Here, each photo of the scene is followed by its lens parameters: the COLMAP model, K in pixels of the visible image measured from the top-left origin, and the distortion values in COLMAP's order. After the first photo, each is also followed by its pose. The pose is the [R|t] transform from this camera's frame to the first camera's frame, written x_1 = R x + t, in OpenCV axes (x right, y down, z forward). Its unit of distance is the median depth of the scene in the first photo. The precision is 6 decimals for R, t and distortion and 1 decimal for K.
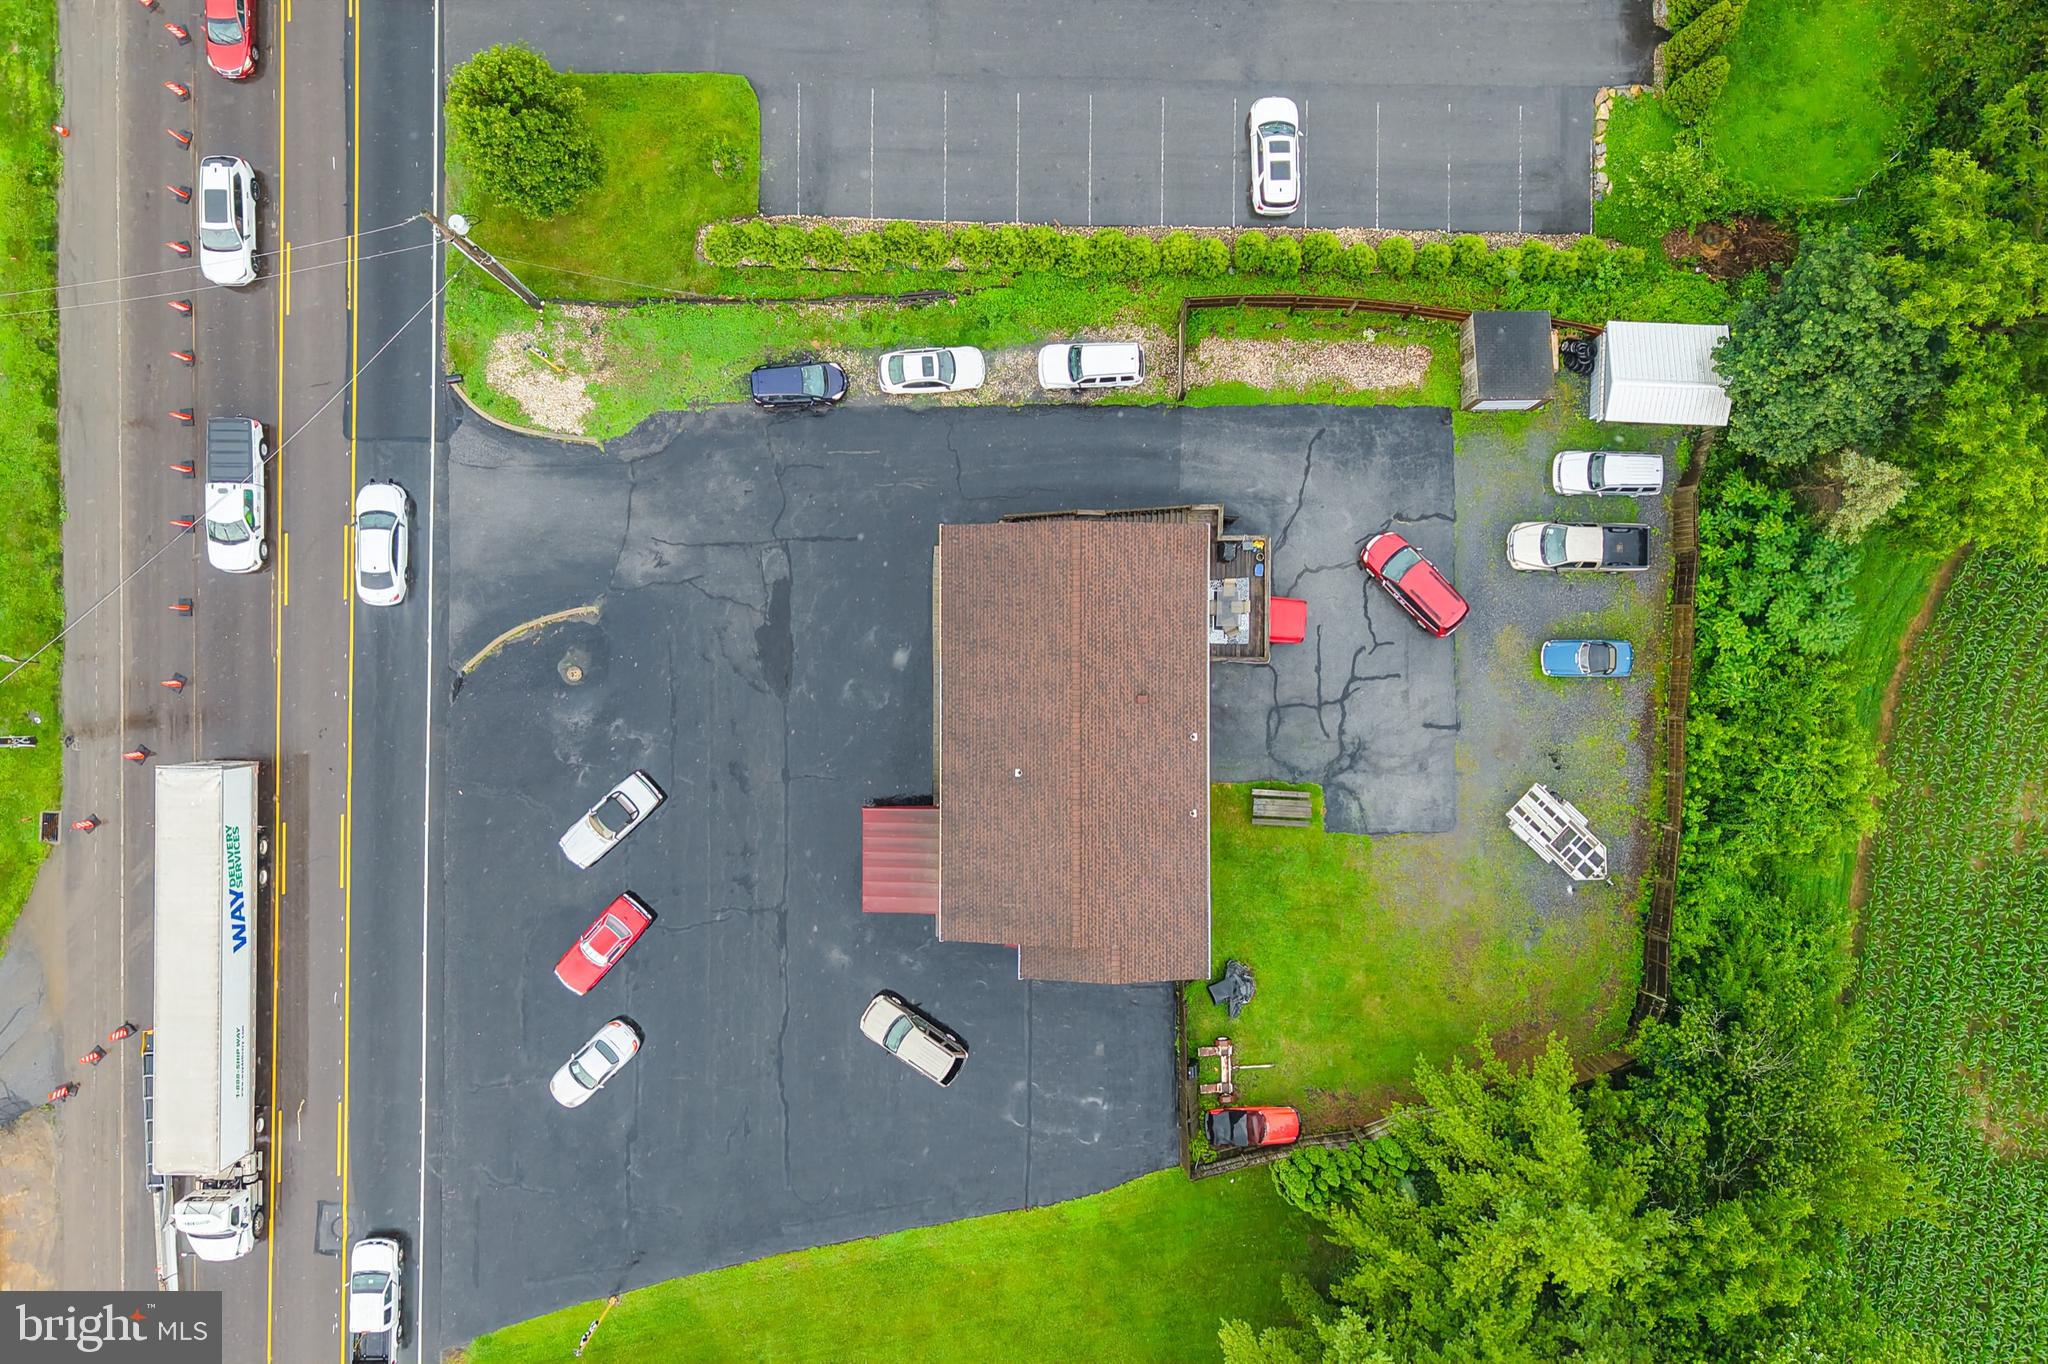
lens RADIAL K [[1575.5, 0, 1012.4], [0, 1575.5, 684.6], [0, 0, 1]] dist [0.128000, -0.294685]
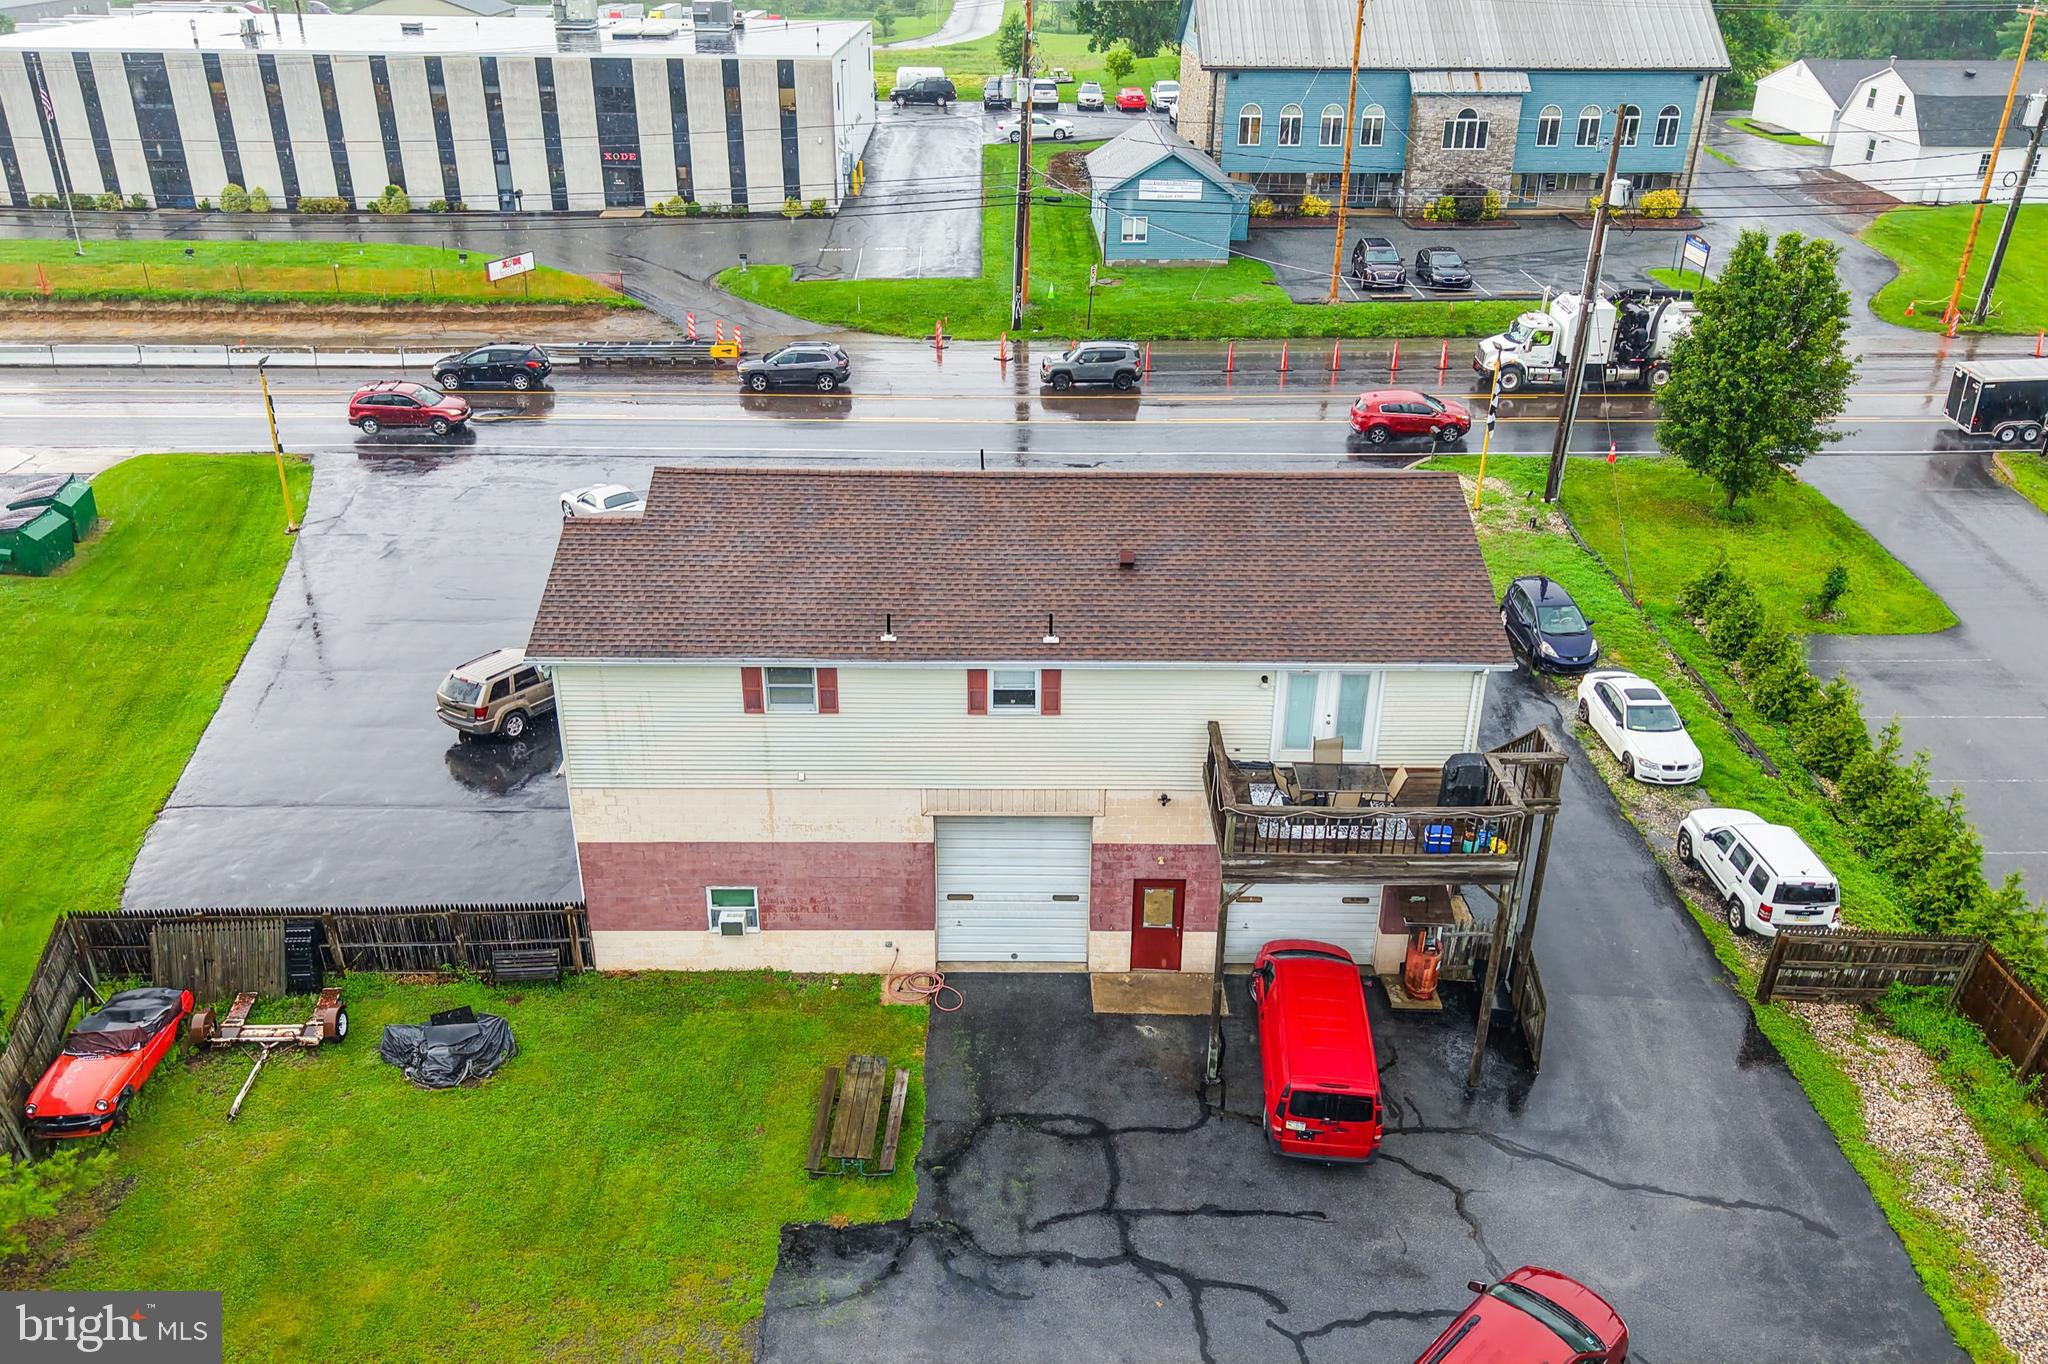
lens RADIAL K [[1591.1, 0, 1015.3], [0, 1591.1, 677.8], [0, 0, 1]] dist [0.054543, -0.085479]
pose [[-0.002316, 0.454554, -0.890716, 0.484207], [-0.999765, -0.020272, -0.007745, 0.043914], [-0.021577, 0.890488, 0.454494, 0.711204]]
